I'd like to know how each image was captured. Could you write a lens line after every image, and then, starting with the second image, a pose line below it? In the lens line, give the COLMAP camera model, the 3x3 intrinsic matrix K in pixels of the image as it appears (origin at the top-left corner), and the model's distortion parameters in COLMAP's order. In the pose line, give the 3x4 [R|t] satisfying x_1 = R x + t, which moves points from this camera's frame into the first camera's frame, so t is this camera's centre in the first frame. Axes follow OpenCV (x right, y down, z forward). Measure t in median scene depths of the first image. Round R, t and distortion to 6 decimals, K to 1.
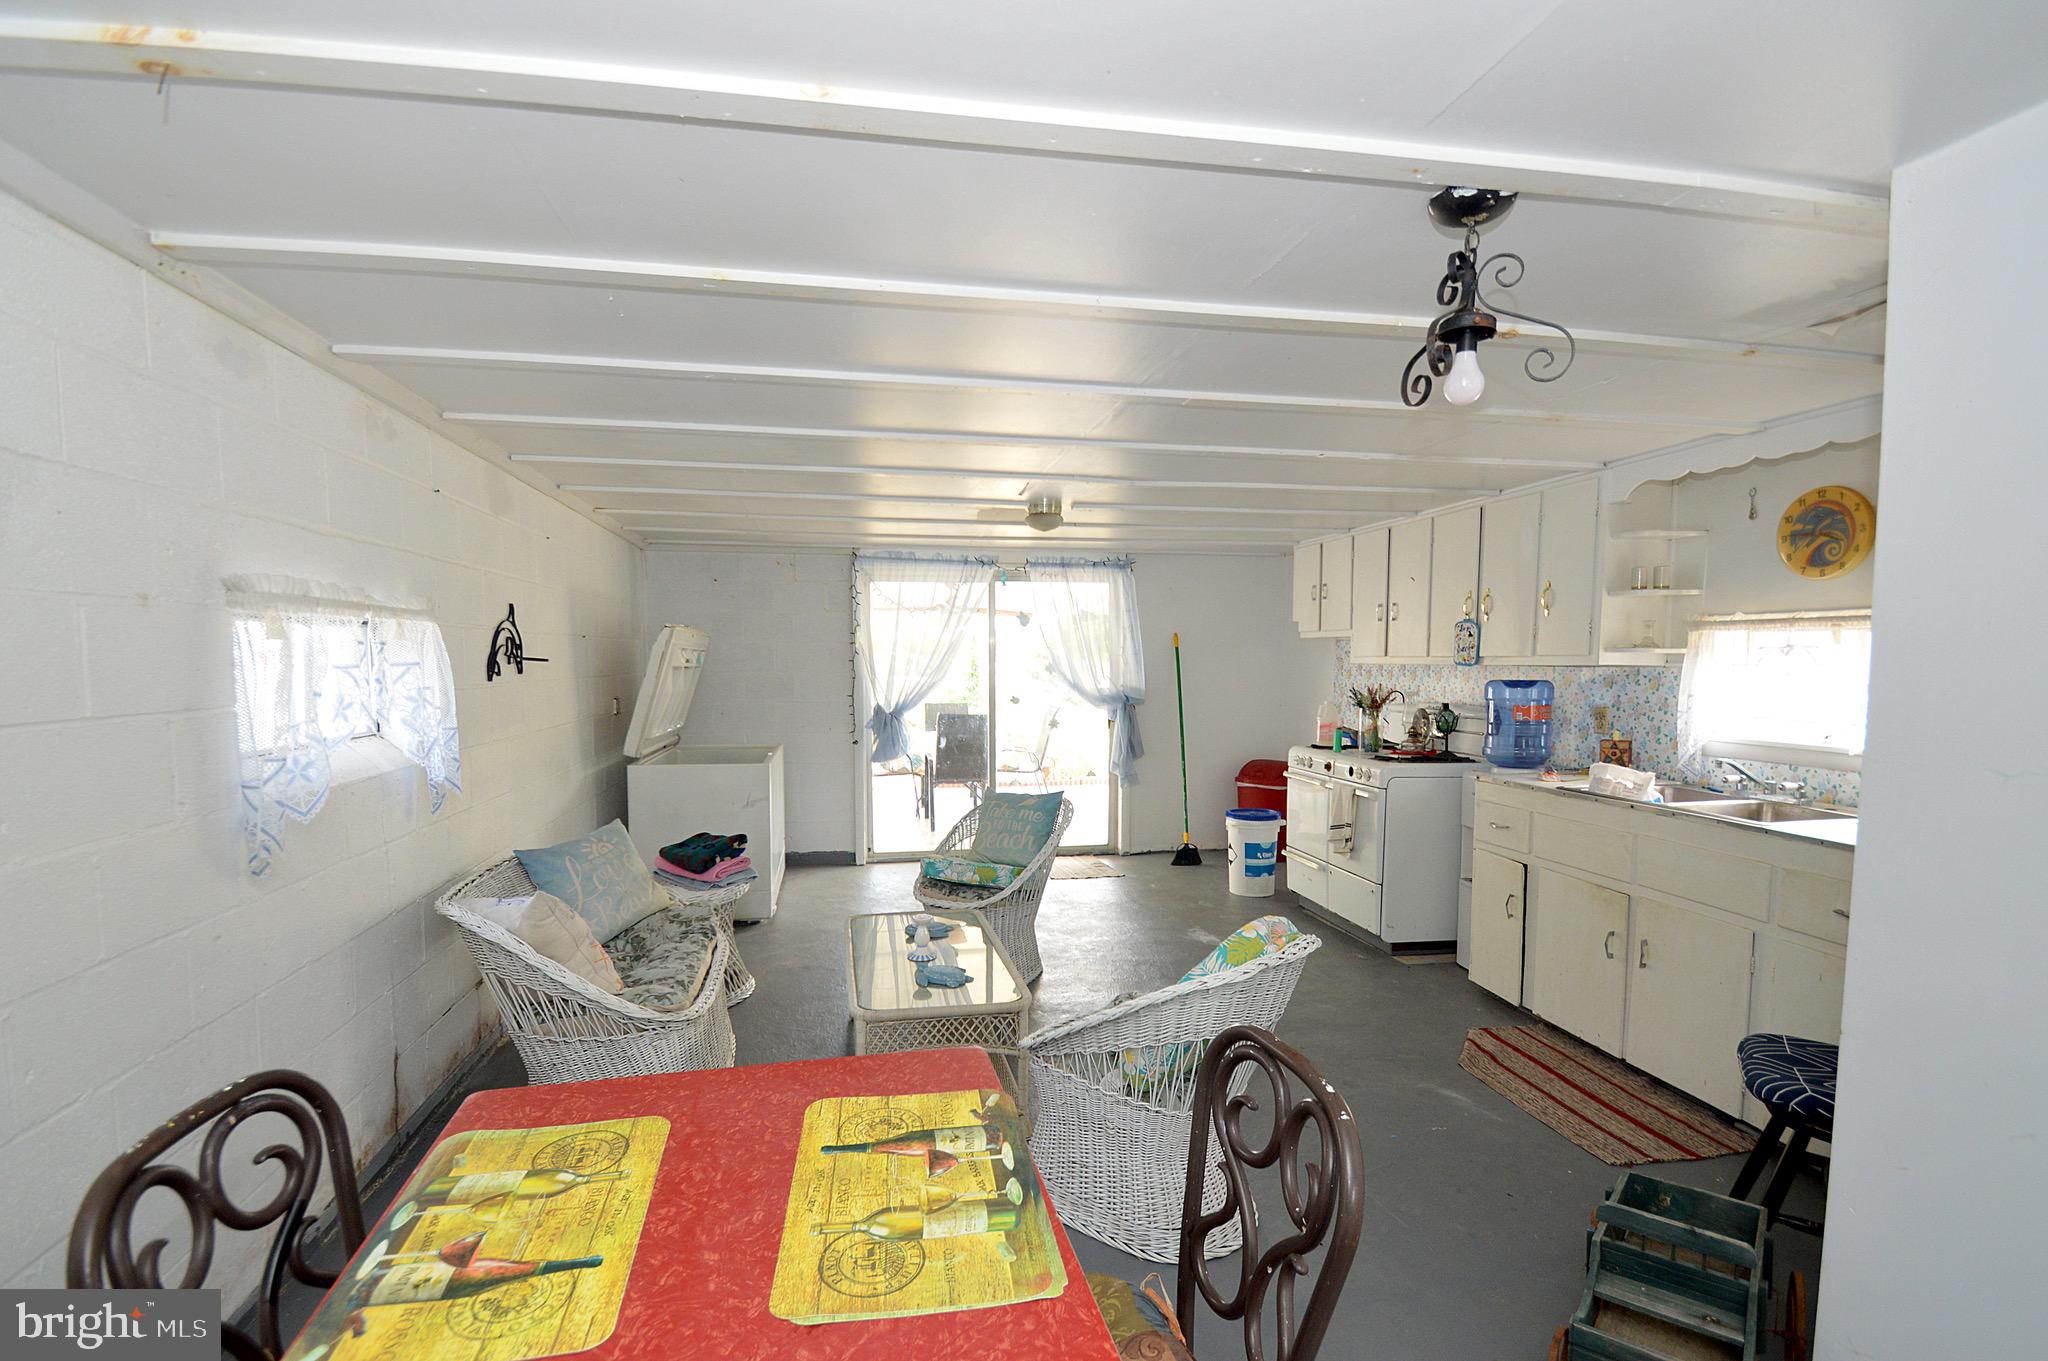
lens RADIAL K [[937.9, 0, 1022.8], [0, 937.9, 729.9], [0, 0, 1]] dist [0.078566, -0.041328]
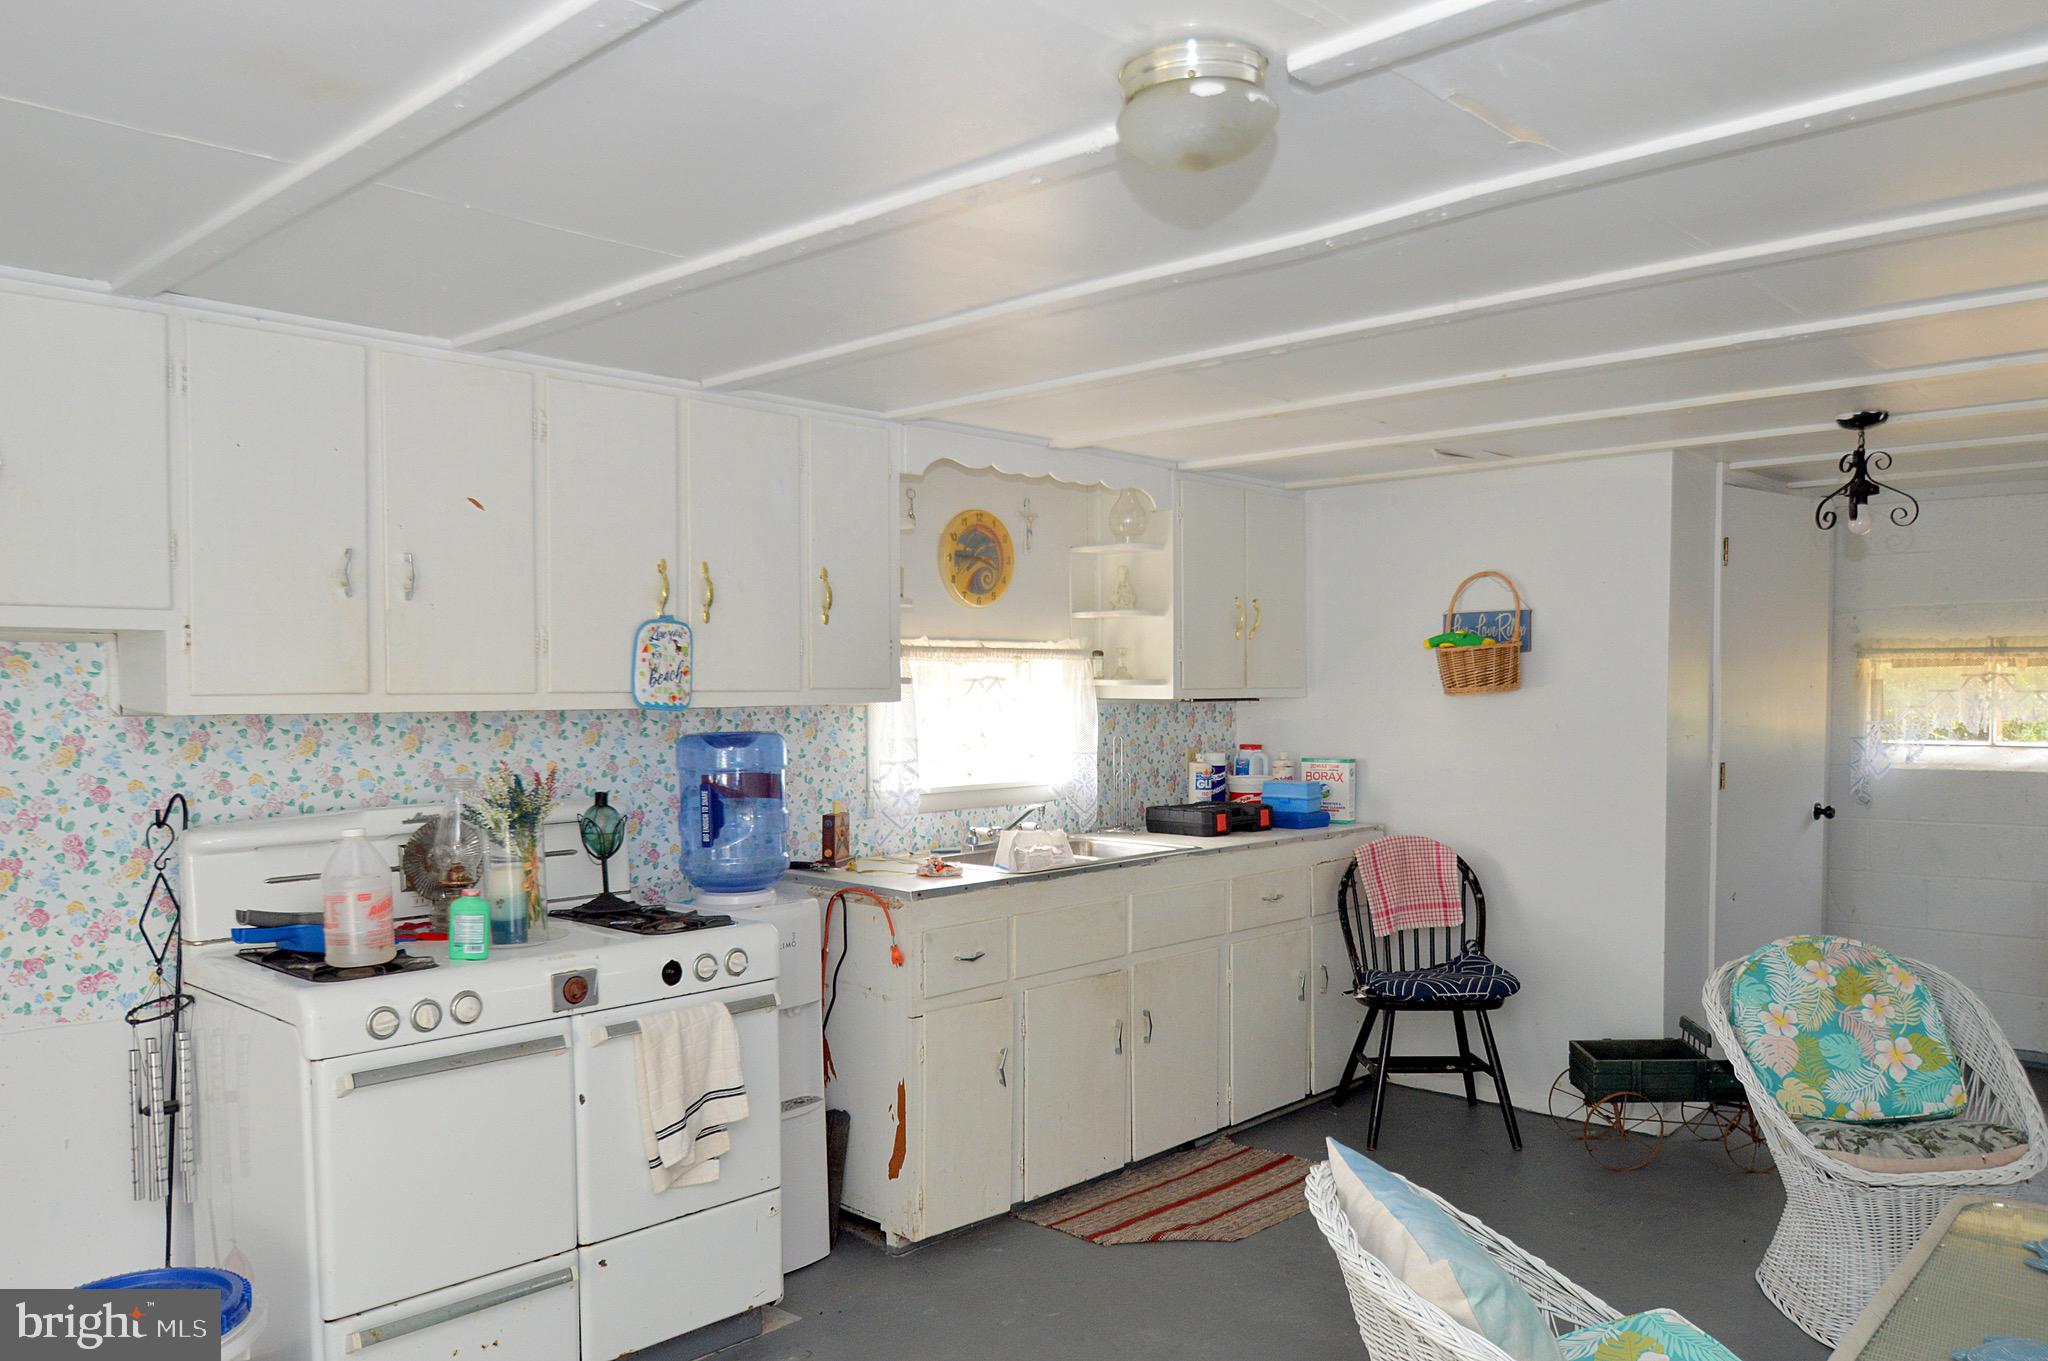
lens RADIAL K [[1497.1, 0, 1022.4], [0, 1497.1, 742.5], [0, 0, 1]] dist [-0.042619, 0.000350]
pose [[-0.591551, -0.030240, 0.805700, -0.372528], [0.066164, 0.994105, 0.085890, -0.146647], [-0.803548, 0.104116, -0.586064, 1.825476]]
